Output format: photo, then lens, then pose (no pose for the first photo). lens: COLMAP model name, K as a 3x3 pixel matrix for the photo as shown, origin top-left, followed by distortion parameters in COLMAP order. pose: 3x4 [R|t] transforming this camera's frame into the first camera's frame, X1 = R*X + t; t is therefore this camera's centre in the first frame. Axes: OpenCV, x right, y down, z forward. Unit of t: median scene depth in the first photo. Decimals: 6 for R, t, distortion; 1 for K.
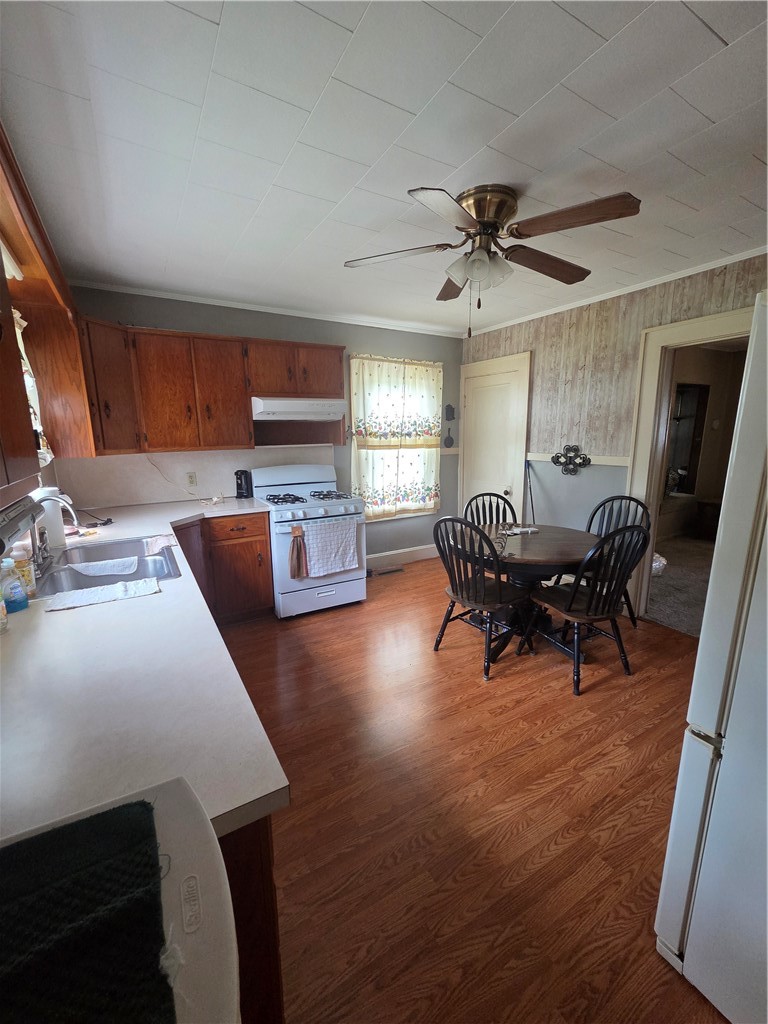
lens RADIAL K [[419.4, 0, 380.7], [0, 419.4, 514.6], [0, 0, 1]] dist [0.000651, -0.000068]
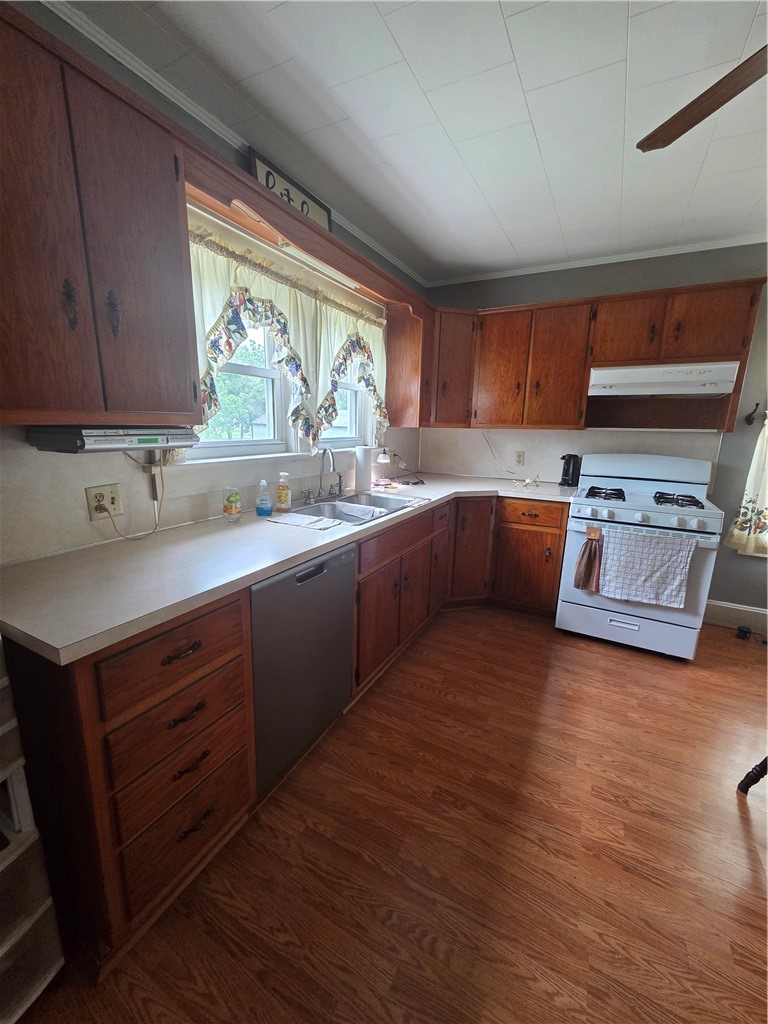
lens RADIAL K [[419.4, 0, 380.9], [0, 419.4, 516.1], [0, 0, 1]] dist [0.000651, -0.000068]
pose [[0.514247, 0.207742, -0.832102, 0.246414], [-0.188332, 0.973892, 0.126750, -0.016920], [0.836708, 0.091530, 0.539946, 0.217906]]
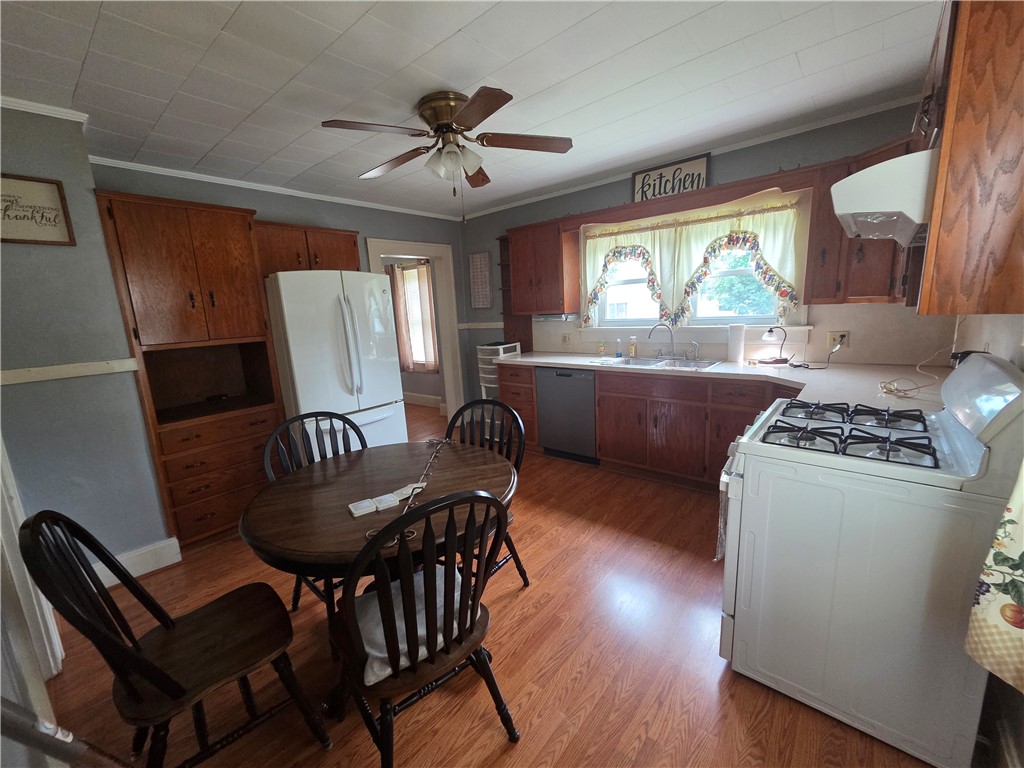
lens RADIAL K [[419.4, 0, 511.2], [0, 419.4, 385.9], [0, 0, 1]] dist [0.000651, -0.000068]
pose [[-0.940793, 0.121920, -0.316298, 0.319311], [-0.001464, 0.931612, 0.363453, -0.260676], [0.338979, 0.342397, -0.876275, 1.356980]]
